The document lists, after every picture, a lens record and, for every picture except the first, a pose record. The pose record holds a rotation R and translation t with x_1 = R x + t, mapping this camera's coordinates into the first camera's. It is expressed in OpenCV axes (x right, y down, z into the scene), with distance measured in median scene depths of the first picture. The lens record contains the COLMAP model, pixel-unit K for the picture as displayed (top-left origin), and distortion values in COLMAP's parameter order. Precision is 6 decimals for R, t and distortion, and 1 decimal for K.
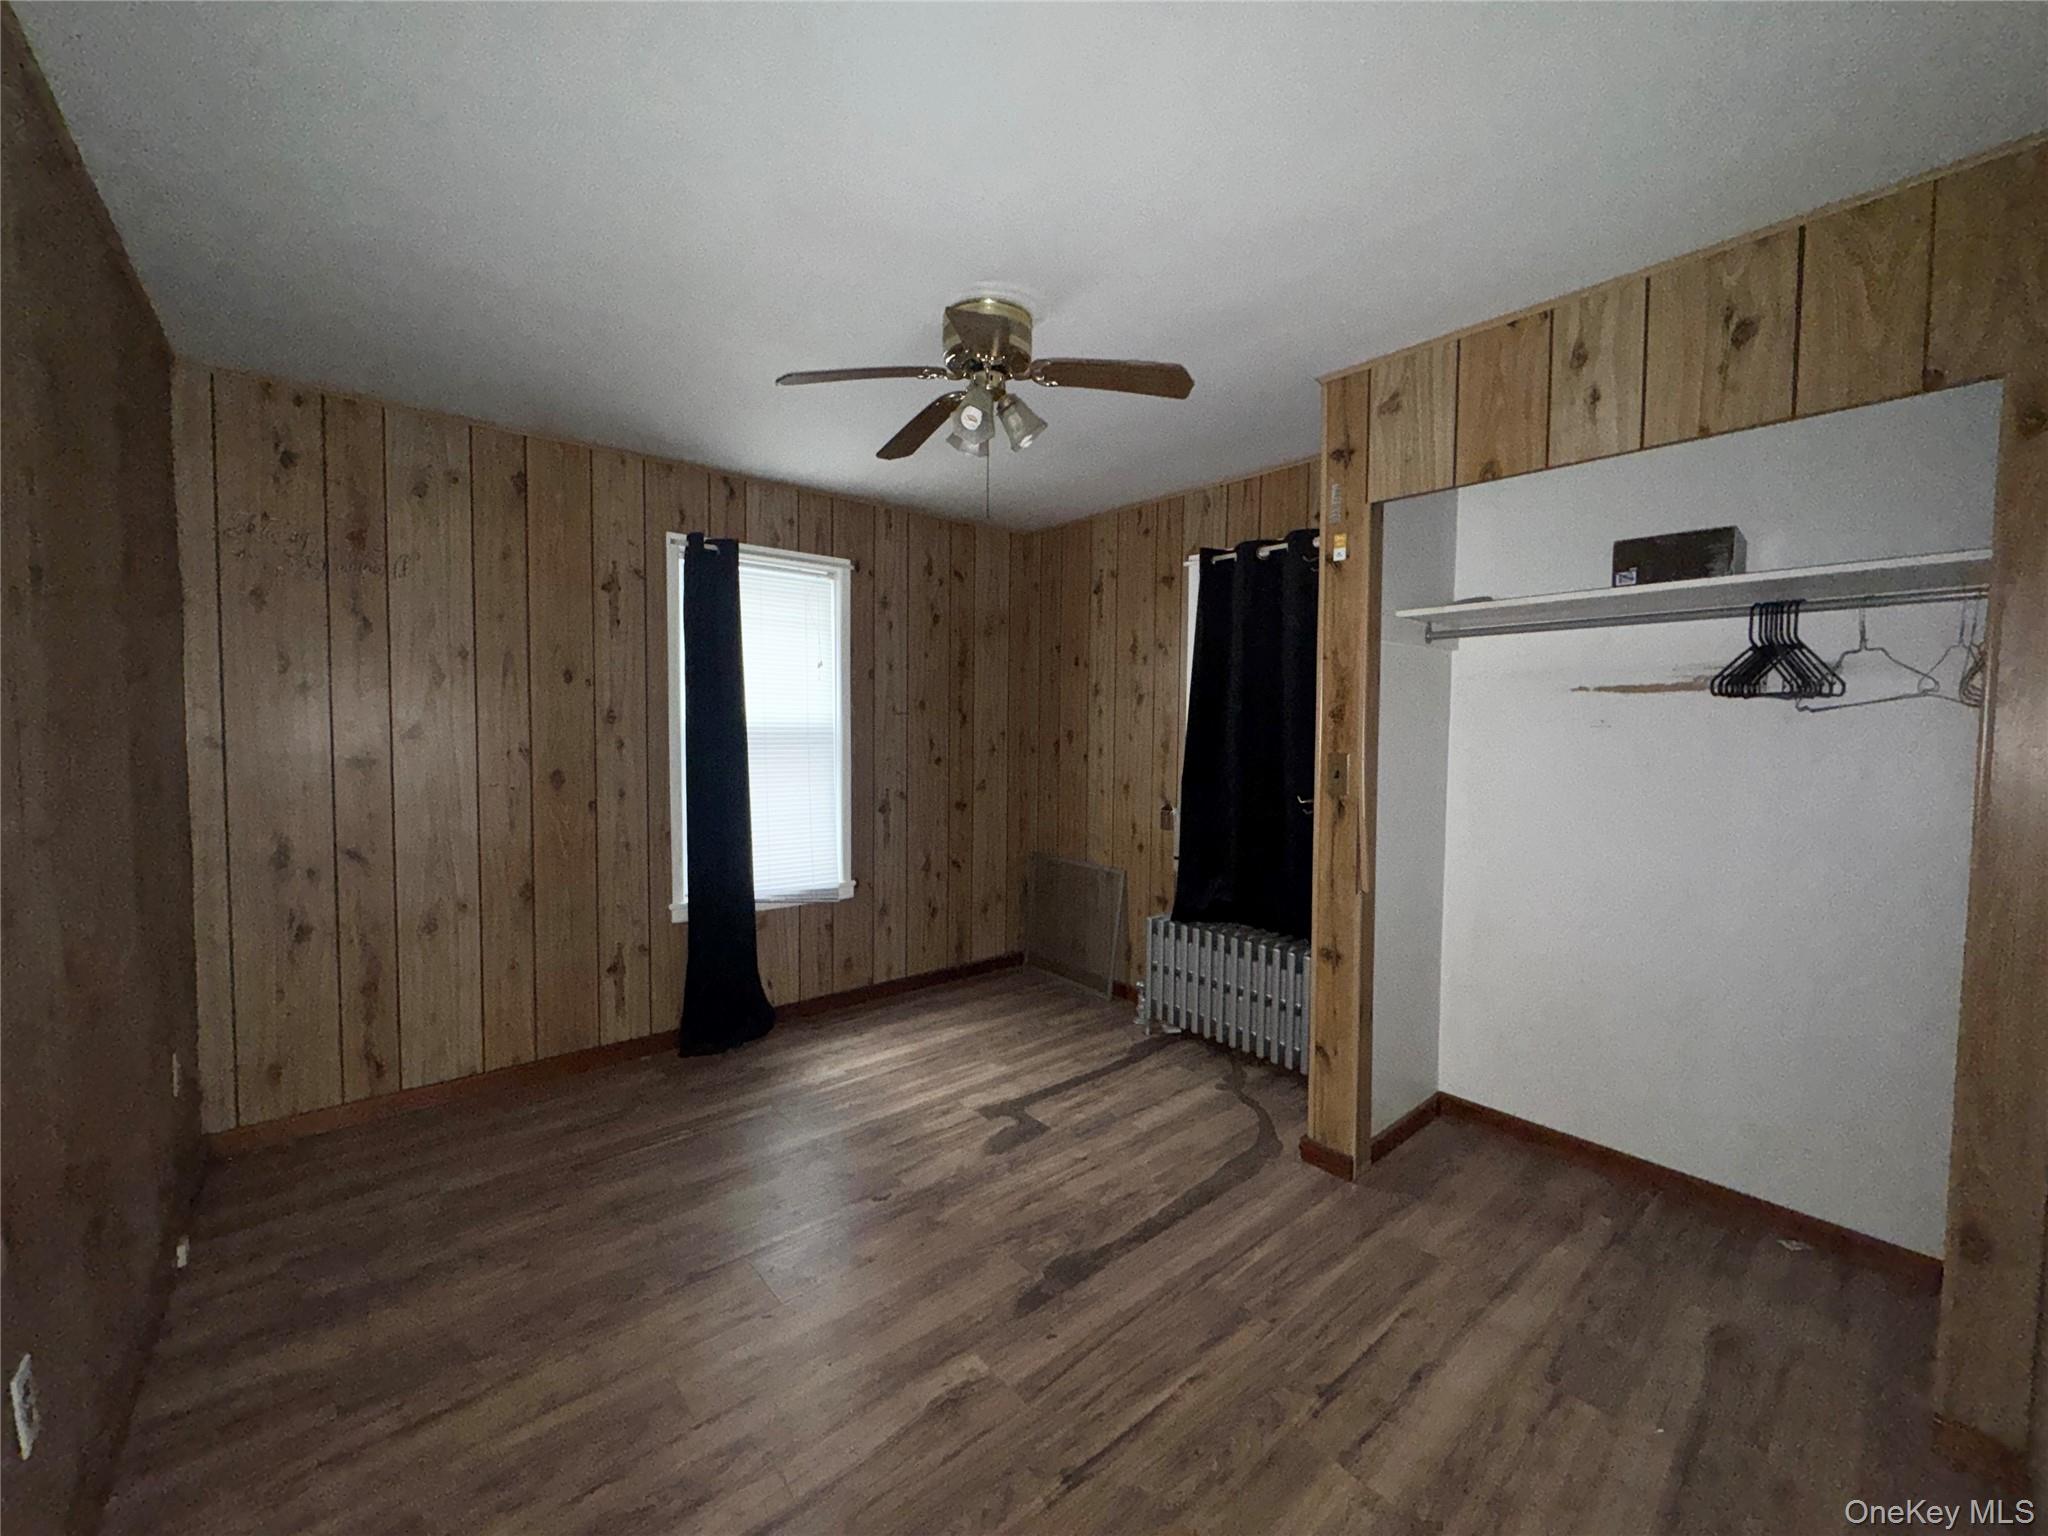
lens RADIAL K [[851.3, 0, 1019.5], [0, 851.3, 768.8], [0, 0, 1]] dist [-0.004060, -0.000092]
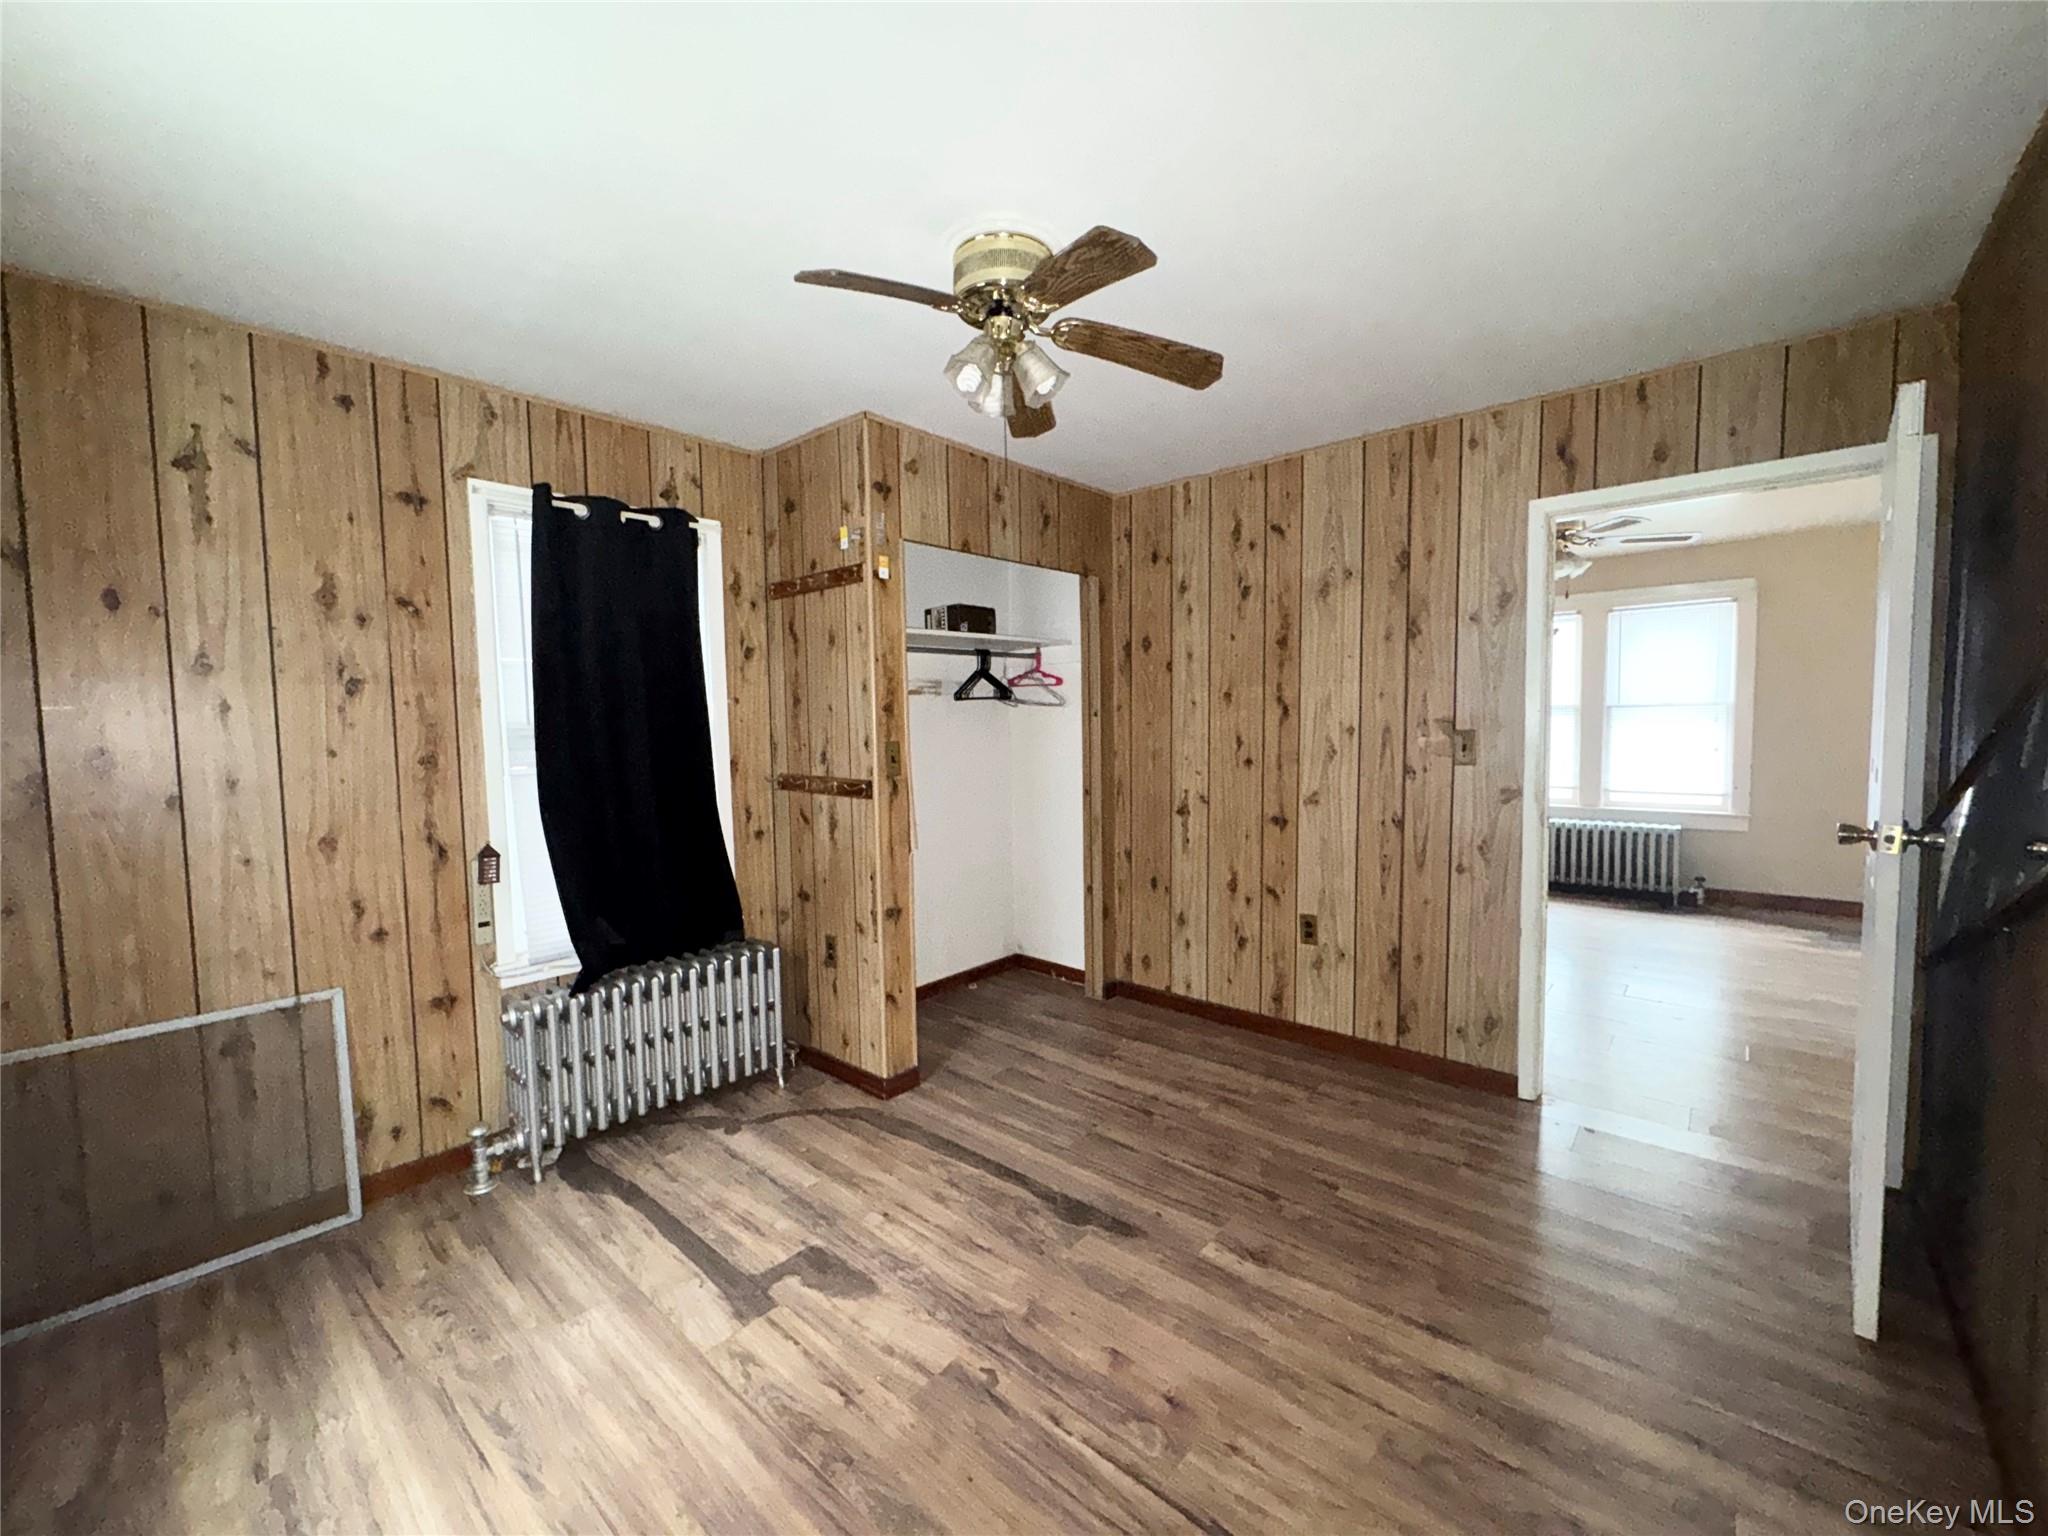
lens RADIAL K [[851.3, 0, 1019.5], [0, 851.3, 768.8], [0, 0, 1]] dist [-0.004060, -0.000092]
pose [[-0.194221, -0.064604, 0.978828, -0.791921], [0.072012, 0.994198, 0.079908, -0.059452], [-0.978311, 0.086007, -0.188442, 1.007830]]
